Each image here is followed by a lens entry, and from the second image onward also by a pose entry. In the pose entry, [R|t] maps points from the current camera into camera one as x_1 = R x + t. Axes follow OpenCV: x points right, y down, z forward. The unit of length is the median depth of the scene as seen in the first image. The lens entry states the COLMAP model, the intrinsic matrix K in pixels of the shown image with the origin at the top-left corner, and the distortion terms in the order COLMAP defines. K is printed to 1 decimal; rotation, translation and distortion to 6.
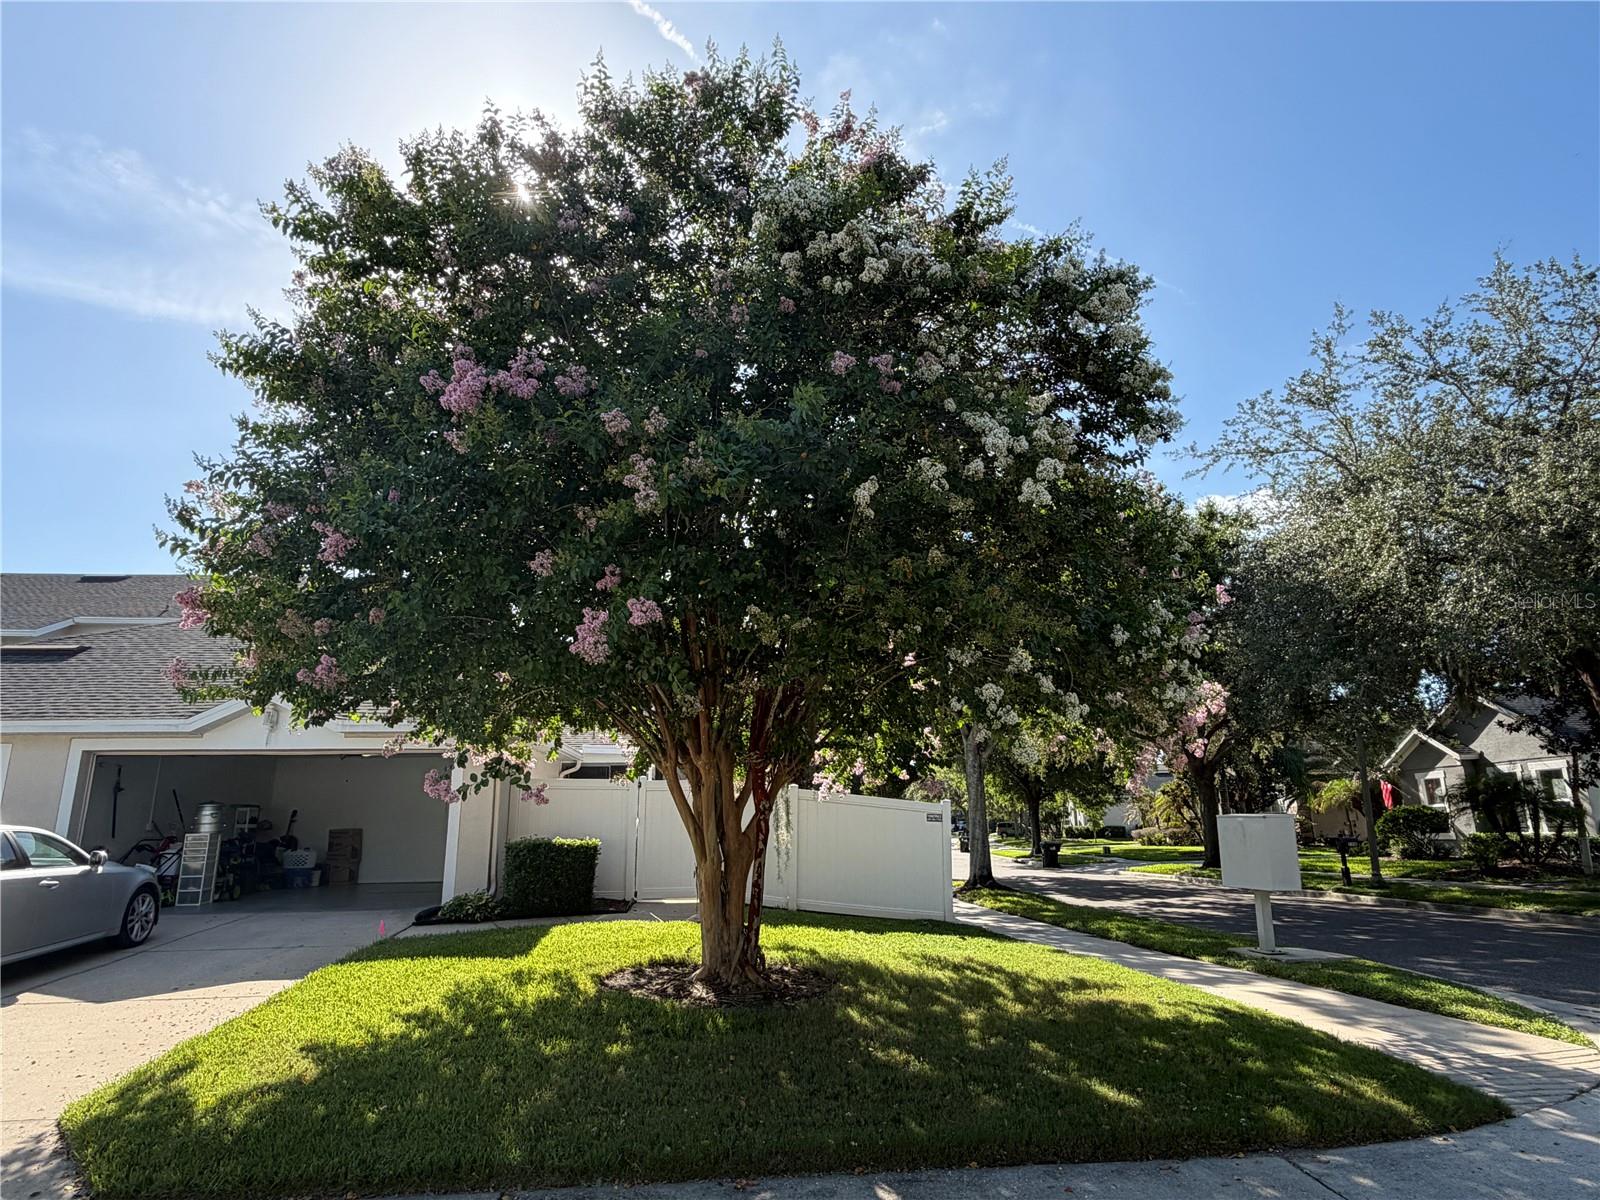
lens RADIAL K [[891.3, 0, 796.0], [0, 891.3, 606.3], [0, 0, 1]] dist [0.017931, 0.001214]
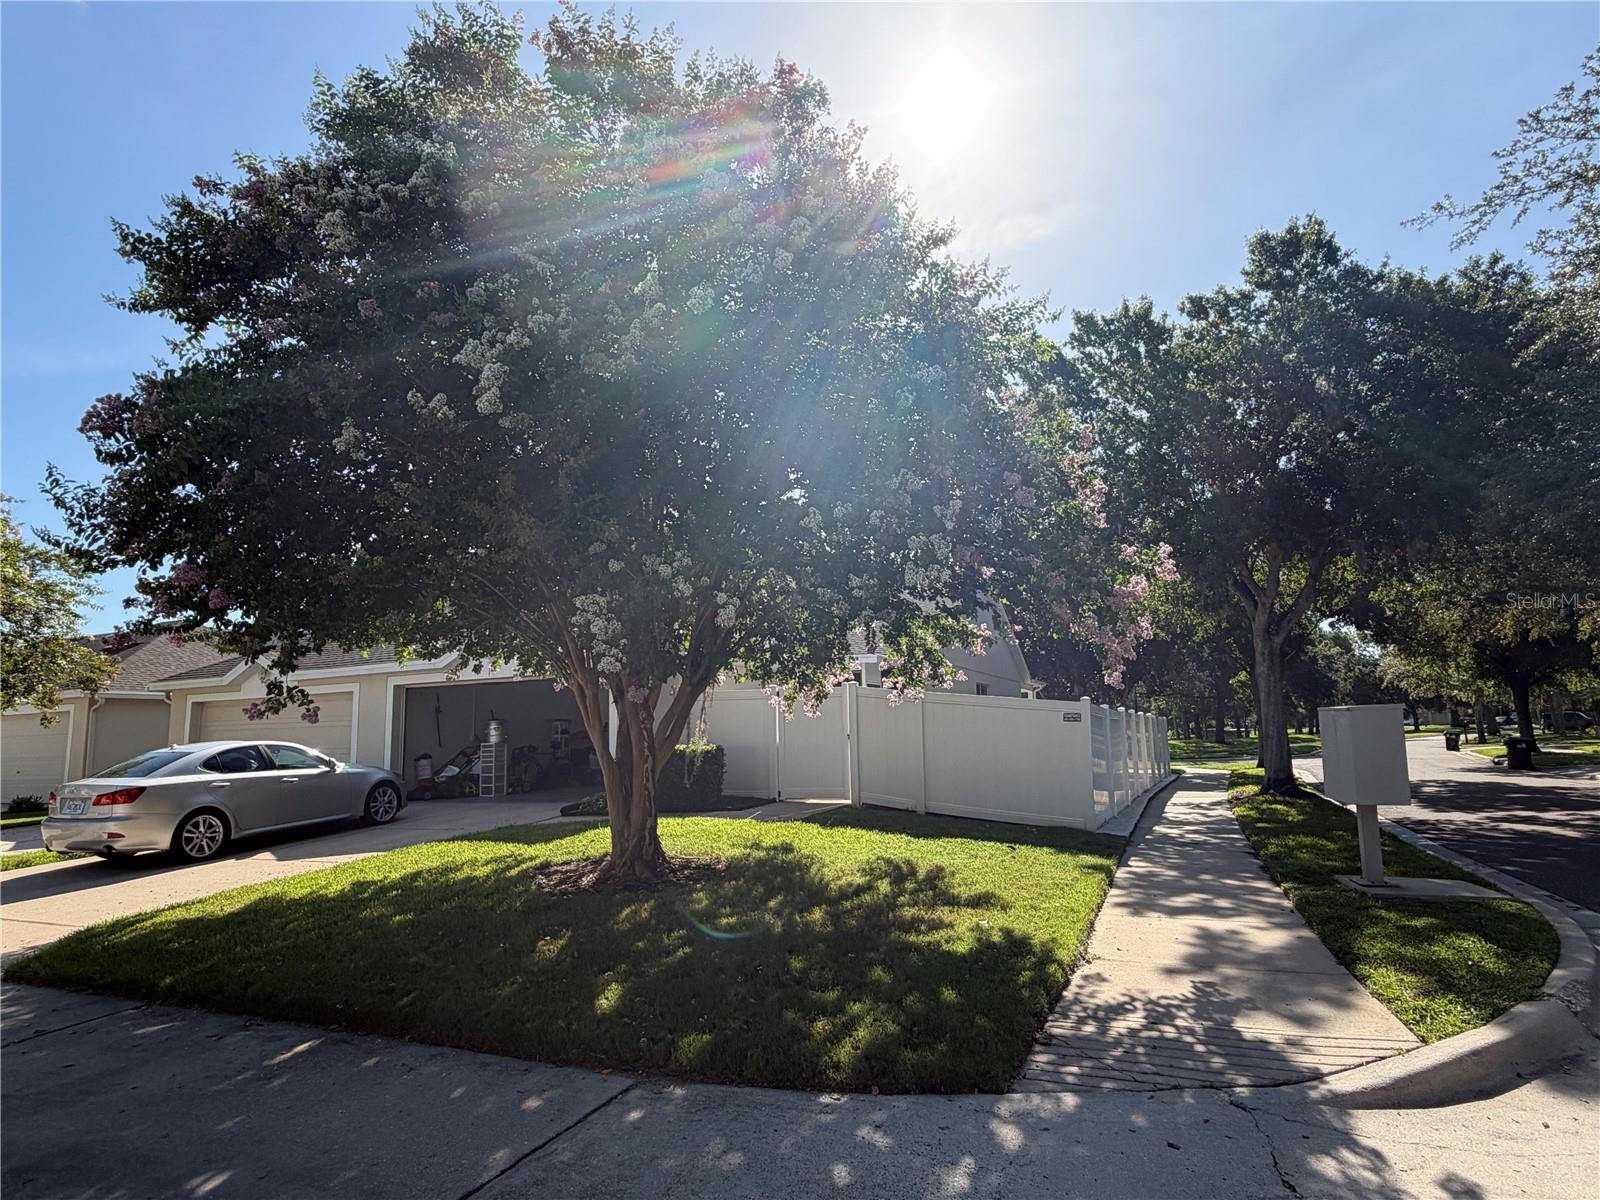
lens RADIAL K [[891.3, 0, 795.3], [0, 891.3, 599.9], [0, 0, 1]] dist [0.017931, 0.001214]
pose [[0.875669, -0.089212, -0.474599, 0.364976], [0.135663, 0.988655, 0.064467, 0.024132], [0.463464, -0.120837, 0.877838, 0.093440]]
